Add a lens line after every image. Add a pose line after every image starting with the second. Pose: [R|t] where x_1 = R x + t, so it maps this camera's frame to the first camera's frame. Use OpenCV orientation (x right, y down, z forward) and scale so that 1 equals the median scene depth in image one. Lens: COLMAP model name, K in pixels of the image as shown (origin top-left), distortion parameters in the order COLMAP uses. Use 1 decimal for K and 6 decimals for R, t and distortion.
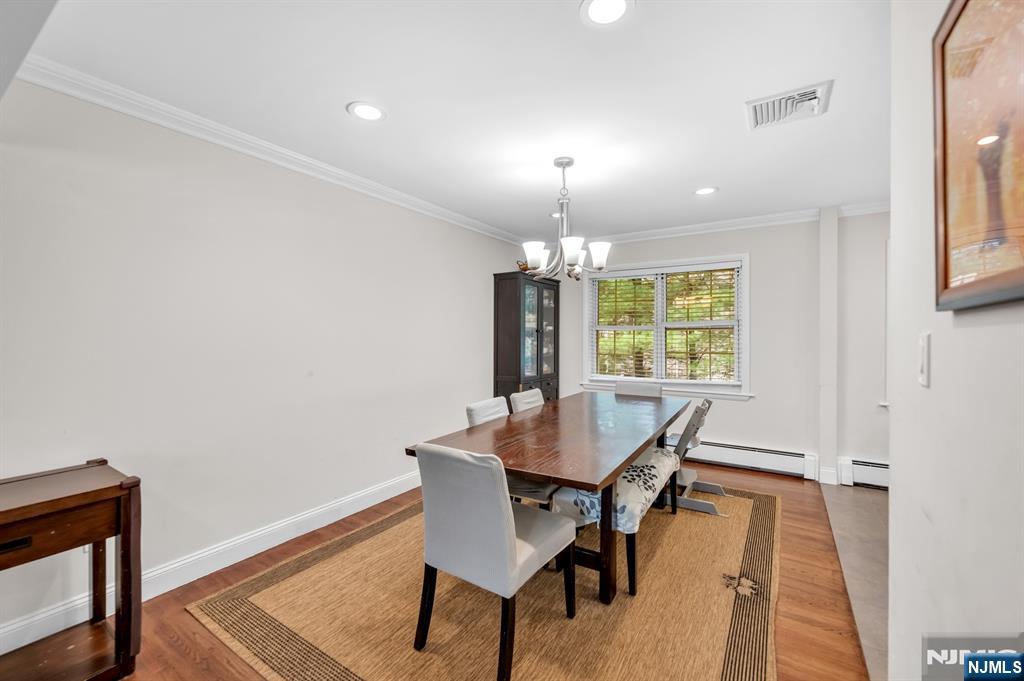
lens RADIAL K [[424.8, 0, 514.4], [0, 424.8, 336.8], [0, 0, 1]] dist [-0.000453, -0.000004]
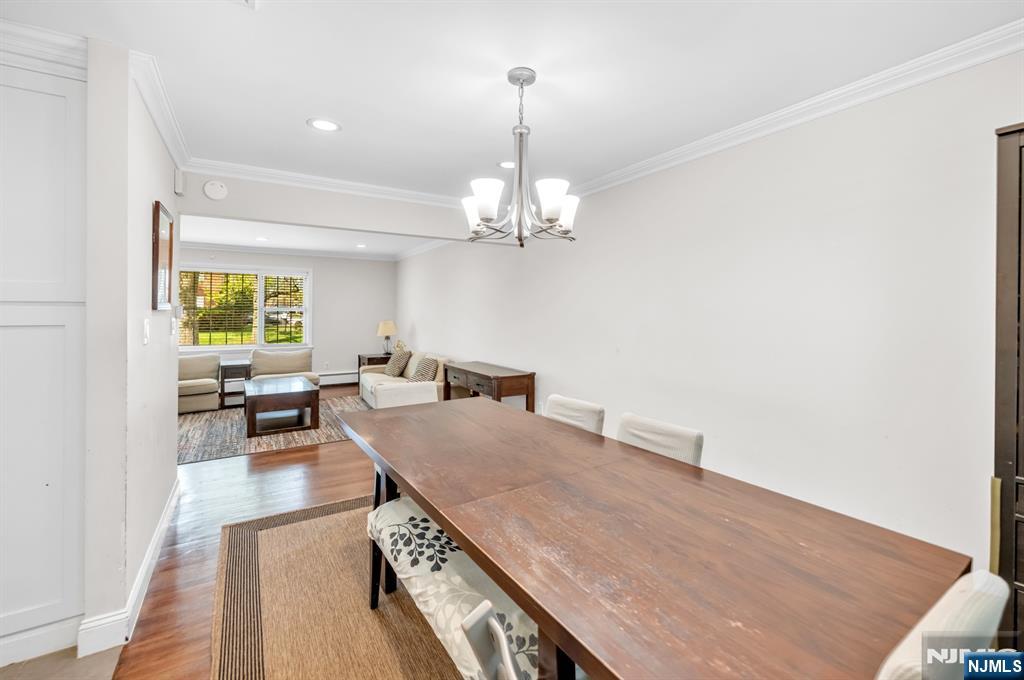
lens RADIAL K [[433.1, 0, 512.3], [0, 433.1, 313.2], [0, 0, 1]] dist [-0.000178, -0.000061]
pose [[-0.440686, -0.003160, -0.897656, 0.974290], [-0.007325, 0.999973, 0.000076, -0.023563], [0.897632, 0.006609, -0.440697, 1.659217]]
